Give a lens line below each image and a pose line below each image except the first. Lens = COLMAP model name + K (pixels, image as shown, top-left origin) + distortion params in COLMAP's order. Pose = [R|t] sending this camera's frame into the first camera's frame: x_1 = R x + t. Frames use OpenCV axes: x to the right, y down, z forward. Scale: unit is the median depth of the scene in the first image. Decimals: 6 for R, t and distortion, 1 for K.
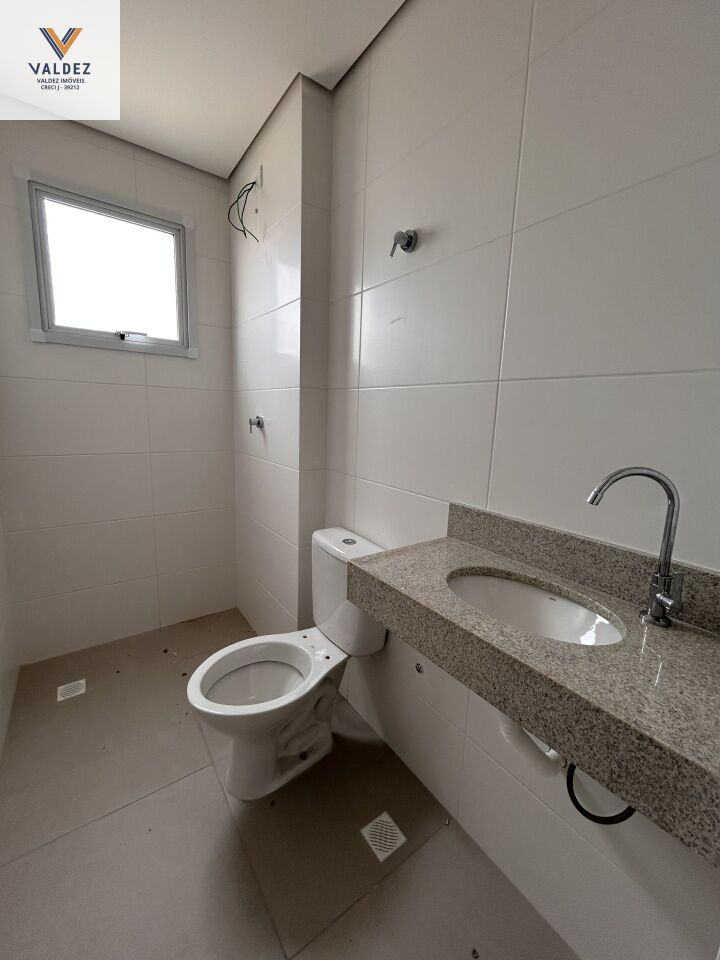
lens RADIAL K [[380.7, 0, 358.2], [0, 380.7, 480.3], [0, 0, 1]] dist [0.000386, -0.000122]
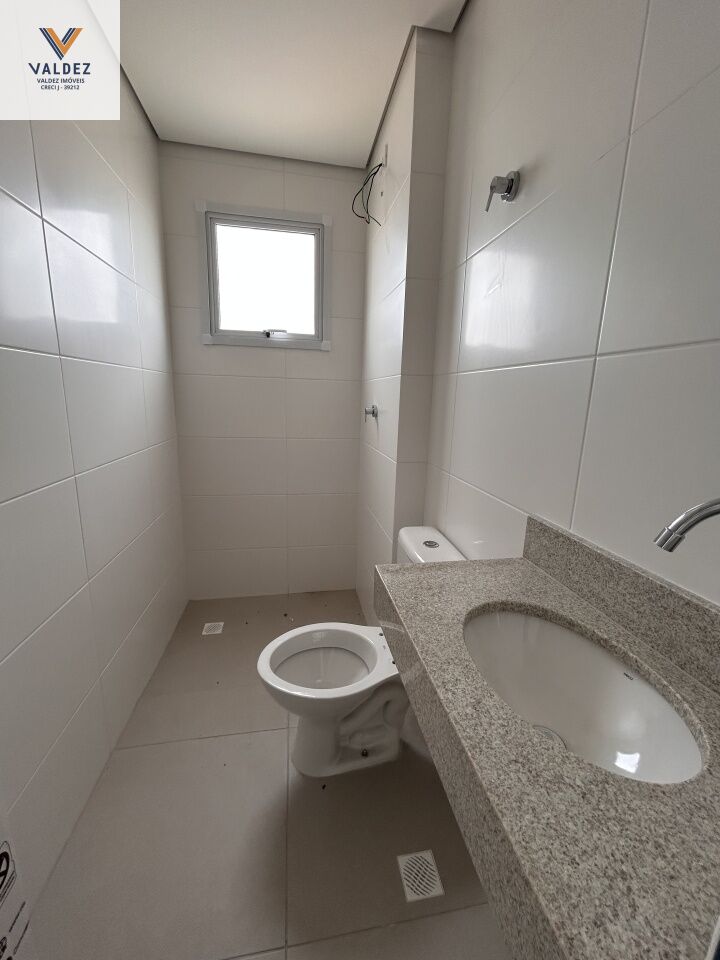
lens RADIAL K [[380.7, 0, 362.2], [0, 380.7, 479.1], [0, 0, 1]] dist [0.000386, -0.000122]
pose [[0.903573, 0.081903, -0.420533, 0.215064], [-0.071492, 0.996619, 0.040493, -0.019473], [0.422427, -0.006523, 0.906373, 0.120352]]
